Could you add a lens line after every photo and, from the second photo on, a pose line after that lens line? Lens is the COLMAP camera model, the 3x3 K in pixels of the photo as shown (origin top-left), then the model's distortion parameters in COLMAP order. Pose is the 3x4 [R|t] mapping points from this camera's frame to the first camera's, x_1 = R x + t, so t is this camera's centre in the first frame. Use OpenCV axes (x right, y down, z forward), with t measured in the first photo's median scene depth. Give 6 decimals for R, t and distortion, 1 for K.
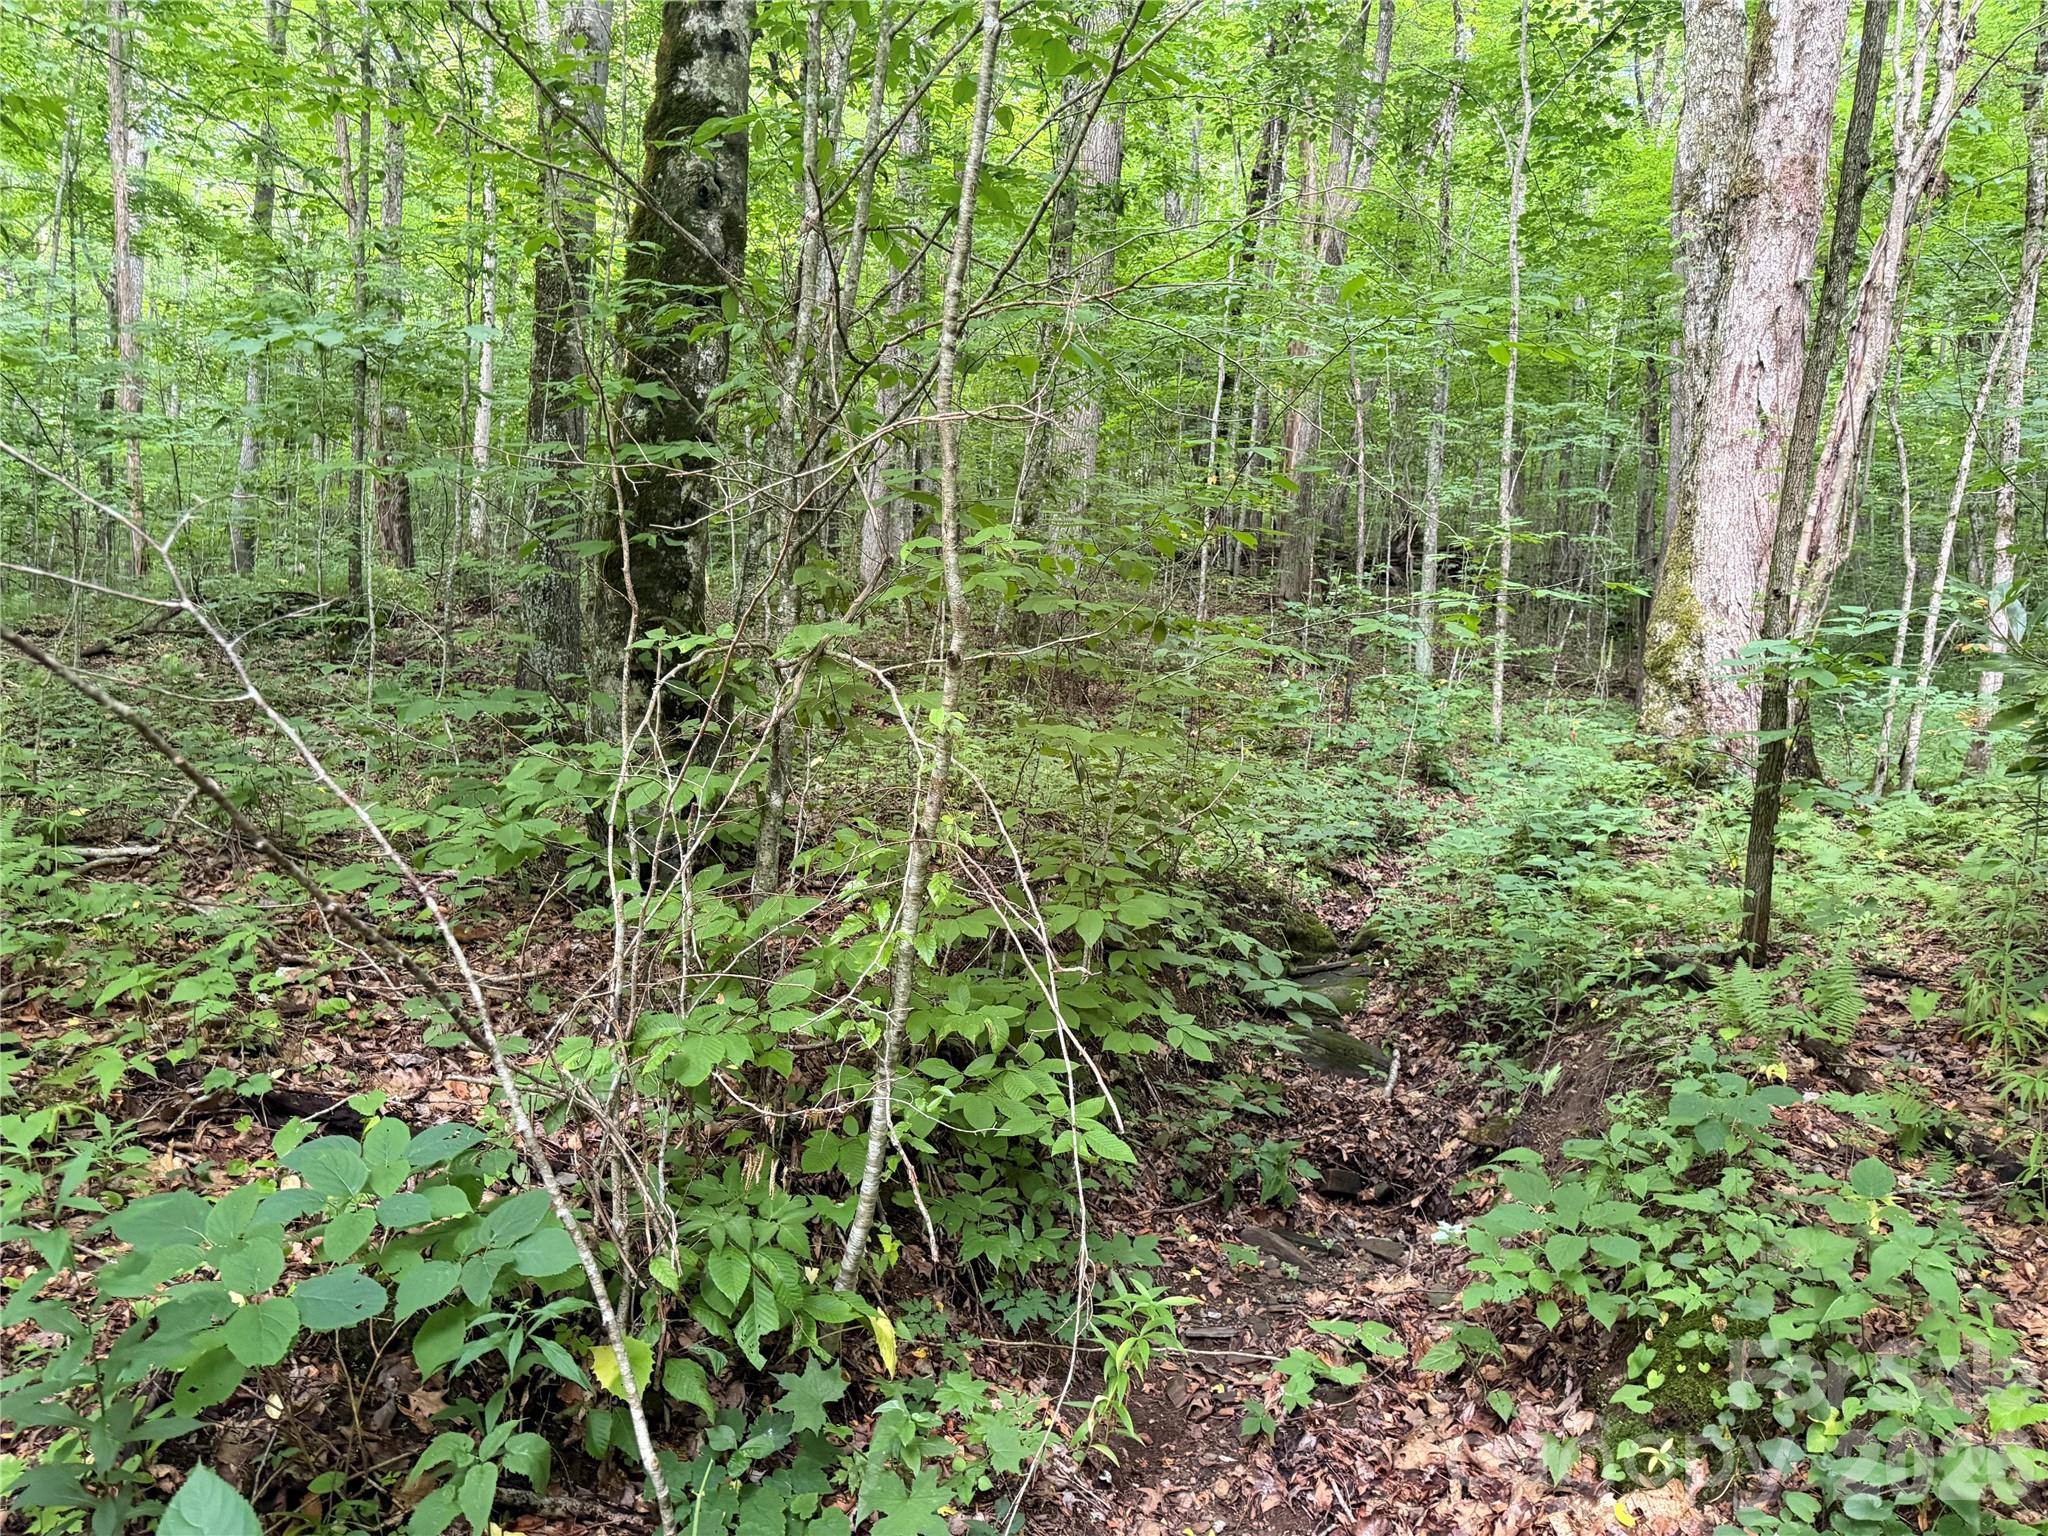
lens RADIAL K [[1420.7, 0, 1034.0], [0, 1420.7, 769.5], [0, 0, 1]] dist [0.010935, -0.021806]
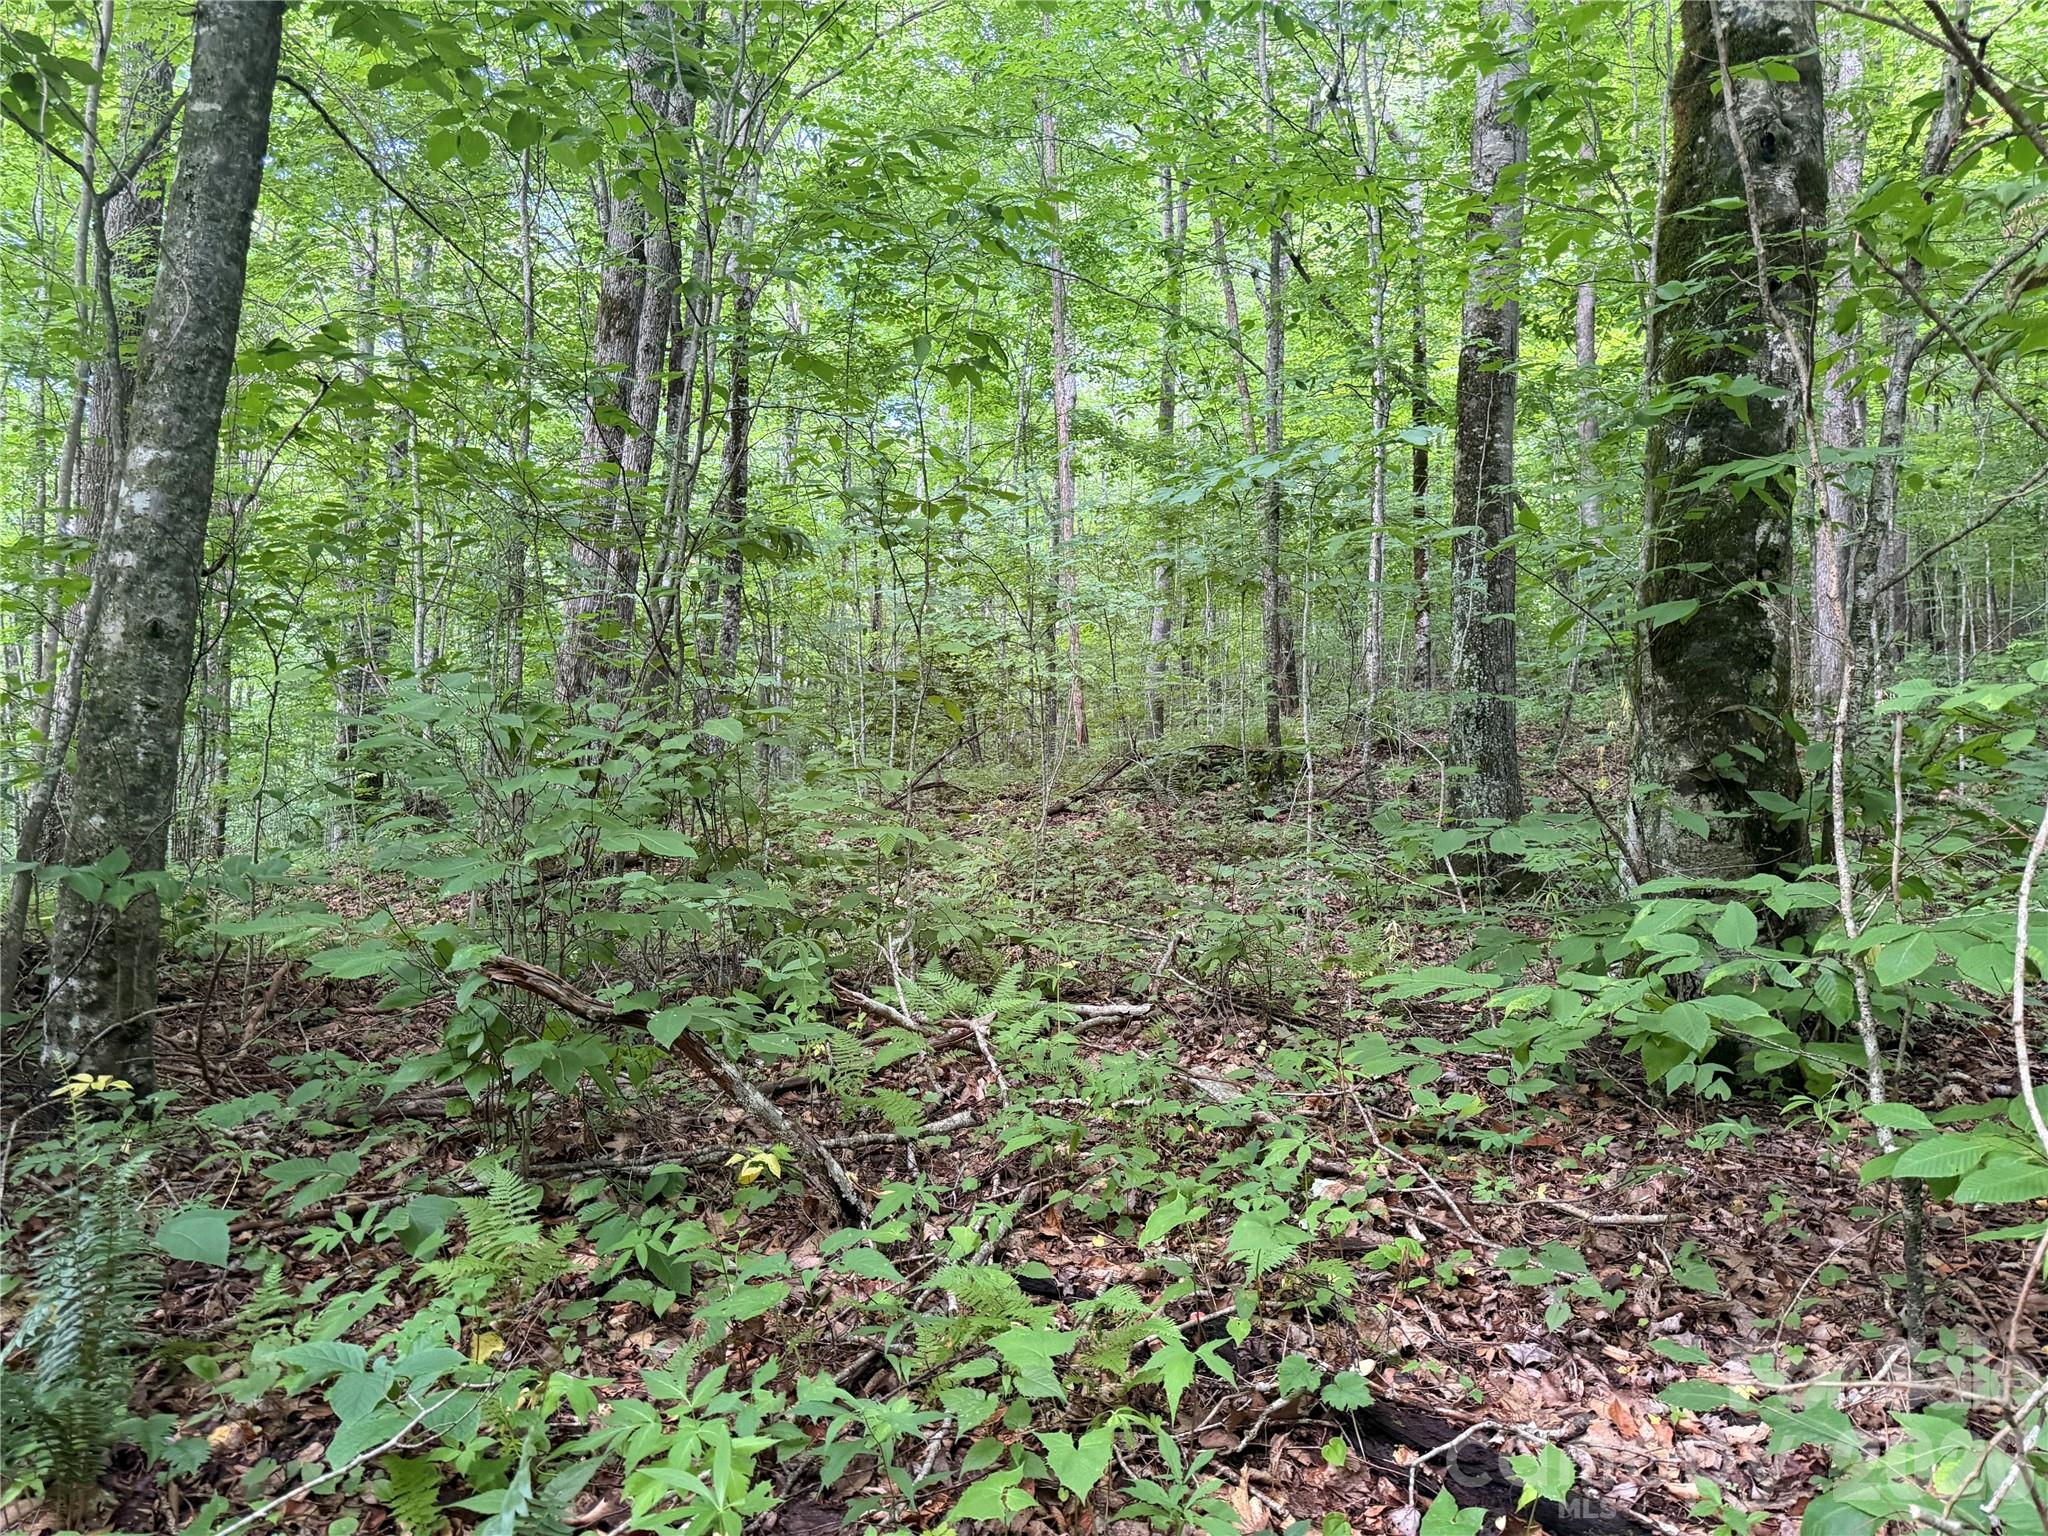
lens RADIAL K [[1420.7, 0, 1022.1], [0, 1420.7, 764.3], [0, 0, 1]] dist [0.010935, -0.021806]
pose [[0.827712, -0.064041, -0.557487, -0.182286], [0.003643, 0.994059, -0.108782, 0.000674], [0.561141, 0.088009, 0.823028, 0.217933]]
